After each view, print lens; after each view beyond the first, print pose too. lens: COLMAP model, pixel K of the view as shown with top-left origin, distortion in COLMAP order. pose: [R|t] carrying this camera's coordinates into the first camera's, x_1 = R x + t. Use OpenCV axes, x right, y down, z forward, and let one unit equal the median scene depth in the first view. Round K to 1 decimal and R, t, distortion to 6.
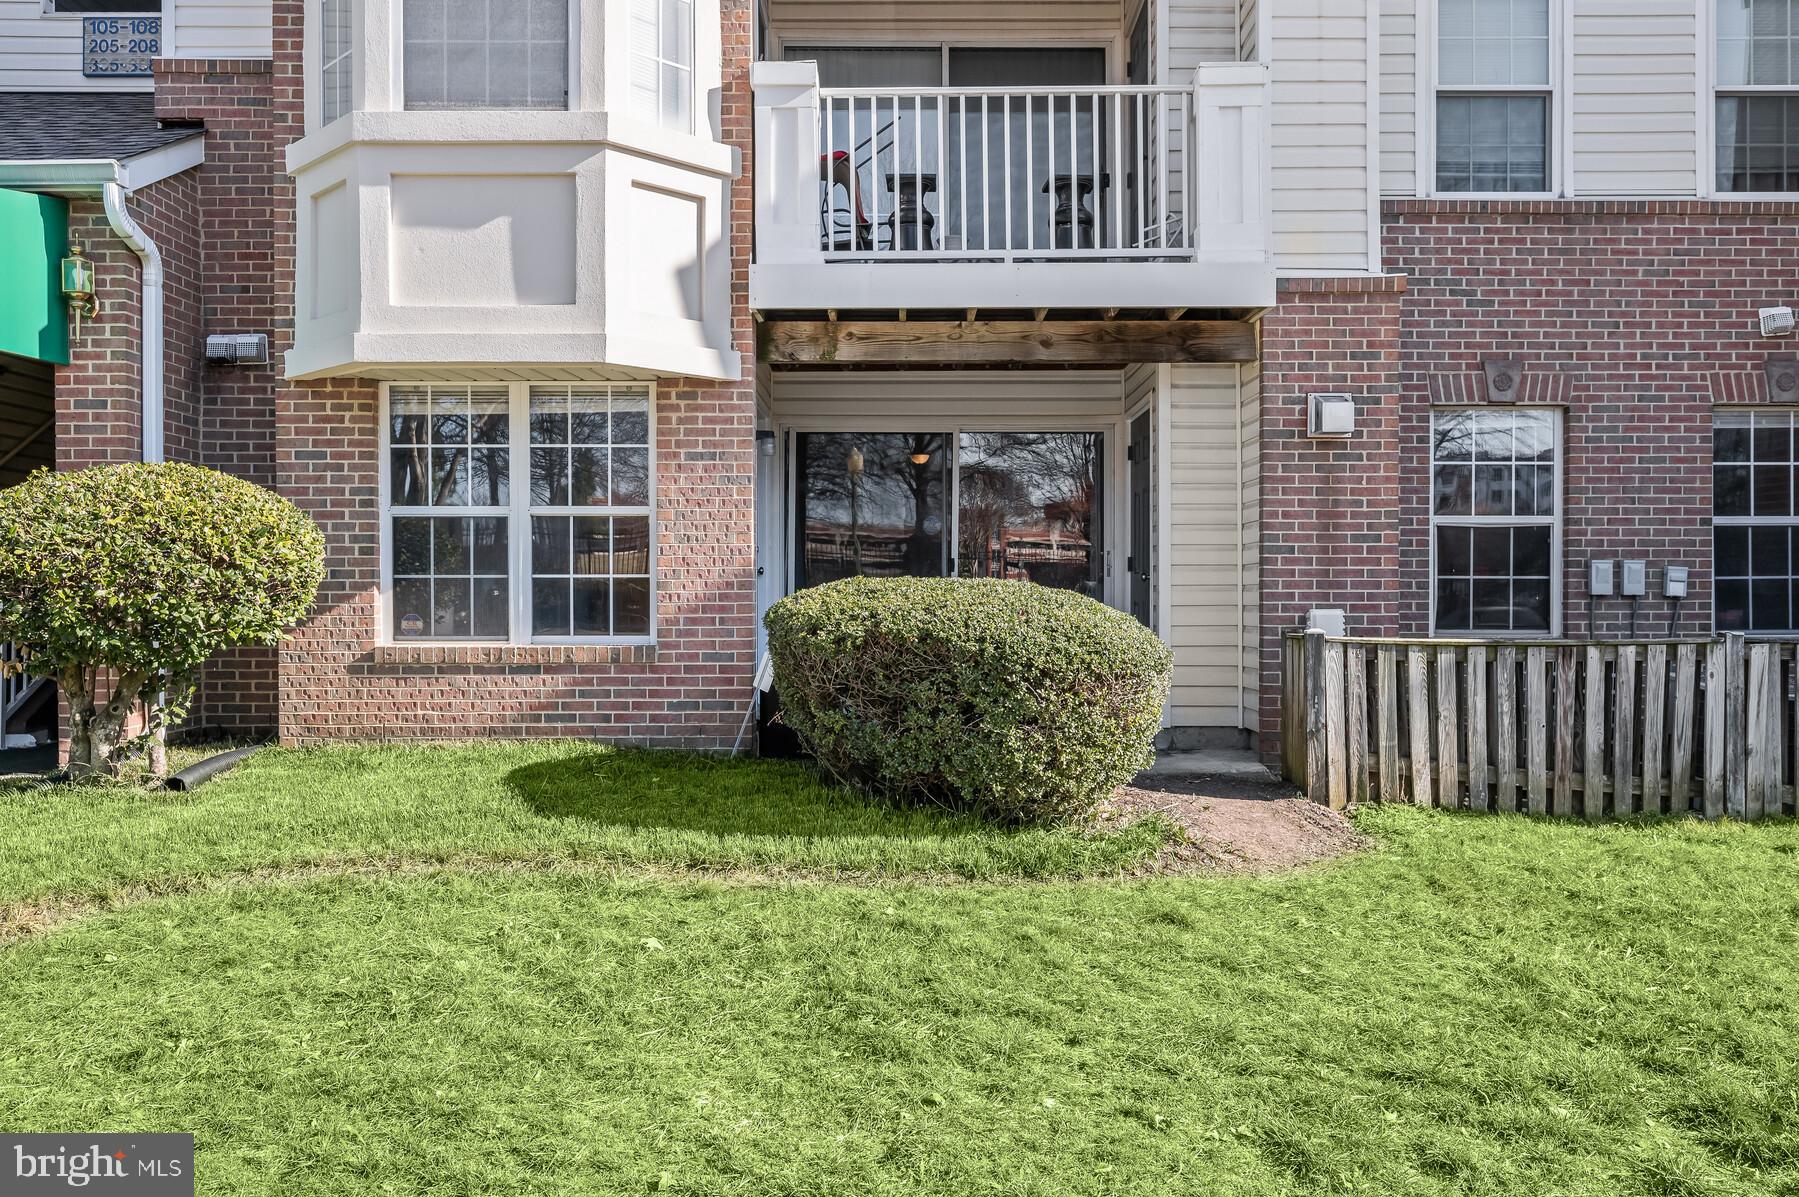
lens RADIAL K [[1317.8, 0, 900.2], [0, 1317.8, 594.7], [0, 0, 1]] dist [0.007554, 0.001159]
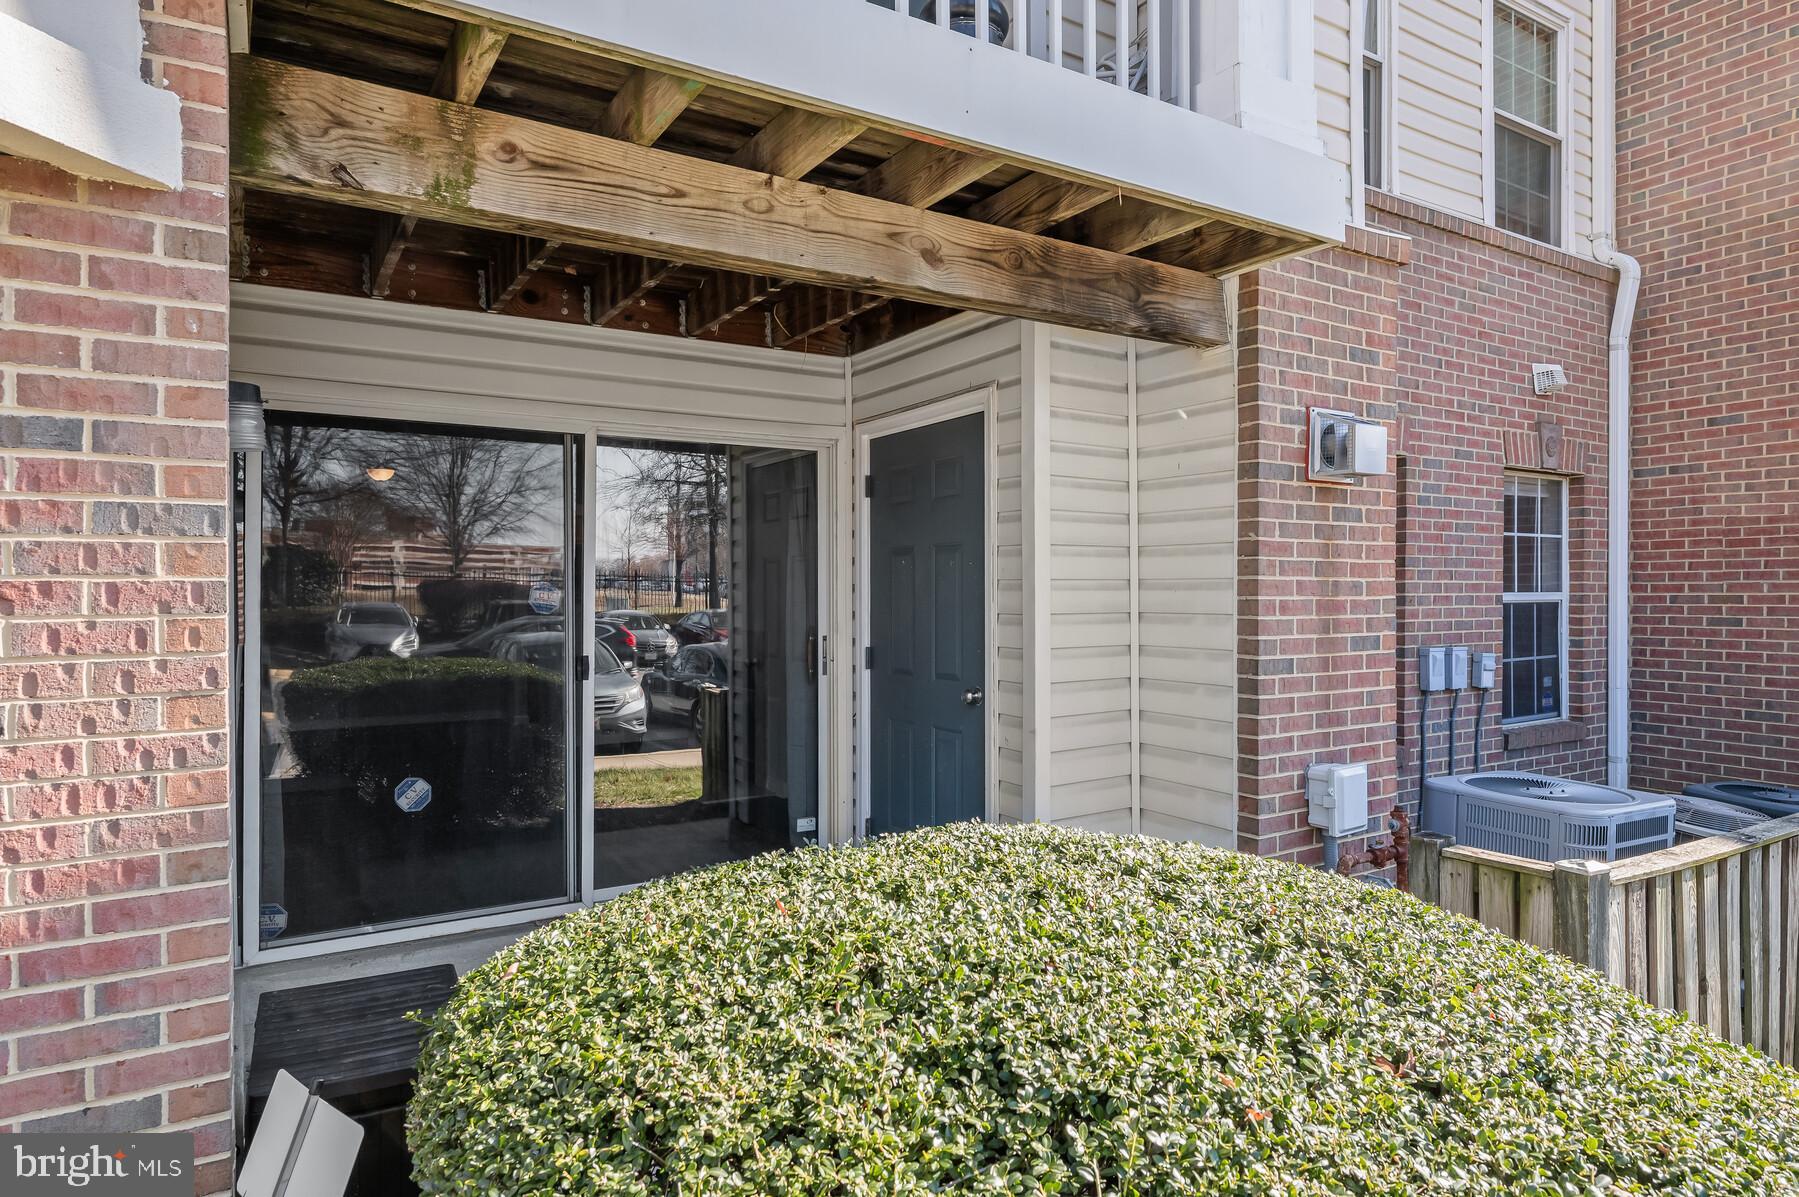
lens RADIAL K [[1042.4, 0, 894.3], [0, 1042.4, 596.1], [0, 0, 1]] dist [-0.004562, -0.000697]
pose [[0.850107, -0.005487, 0.526581, -0.103520], [0.005727, 0.999983, 0.001175, -0.066234], [-0.526579, 0.002017, 0.850124, 0.682518]]
